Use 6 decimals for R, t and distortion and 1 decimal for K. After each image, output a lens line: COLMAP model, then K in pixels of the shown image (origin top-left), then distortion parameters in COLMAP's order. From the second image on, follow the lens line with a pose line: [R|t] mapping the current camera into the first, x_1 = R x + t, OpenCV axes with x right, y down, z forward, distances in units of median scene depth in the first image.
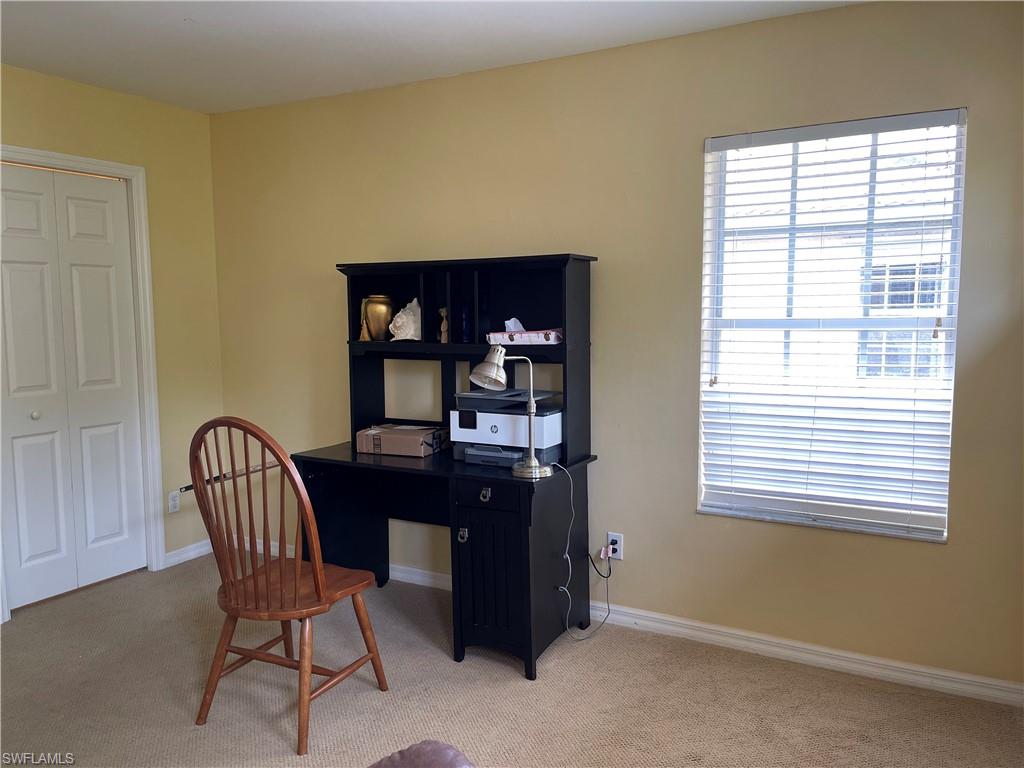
lens RADIAL K [[760.8, 0, 512.0], [0, 760.8, 384.0], [0, 0, 1]] dist [0.047303, -0.001189]
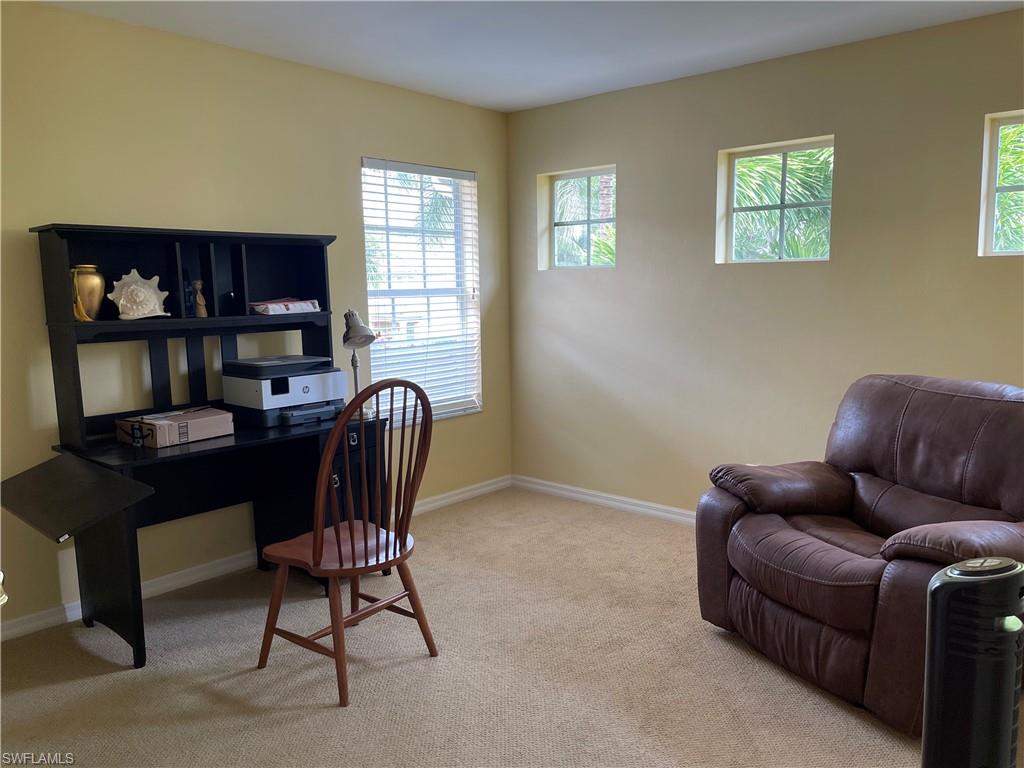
lens RADIAL K [[769.0, 0, 512.0], [0, 769.0, 384.0], [0, 0, 1]] dist [0.002152, -0.000985]
pose [[0.220003, -0.120127, 0.968075, -1.033771], [0.107199, 0.989356, 0.098406, -0.026465], [-0.969591, 0.082127, 0.230538, 0.448950]]
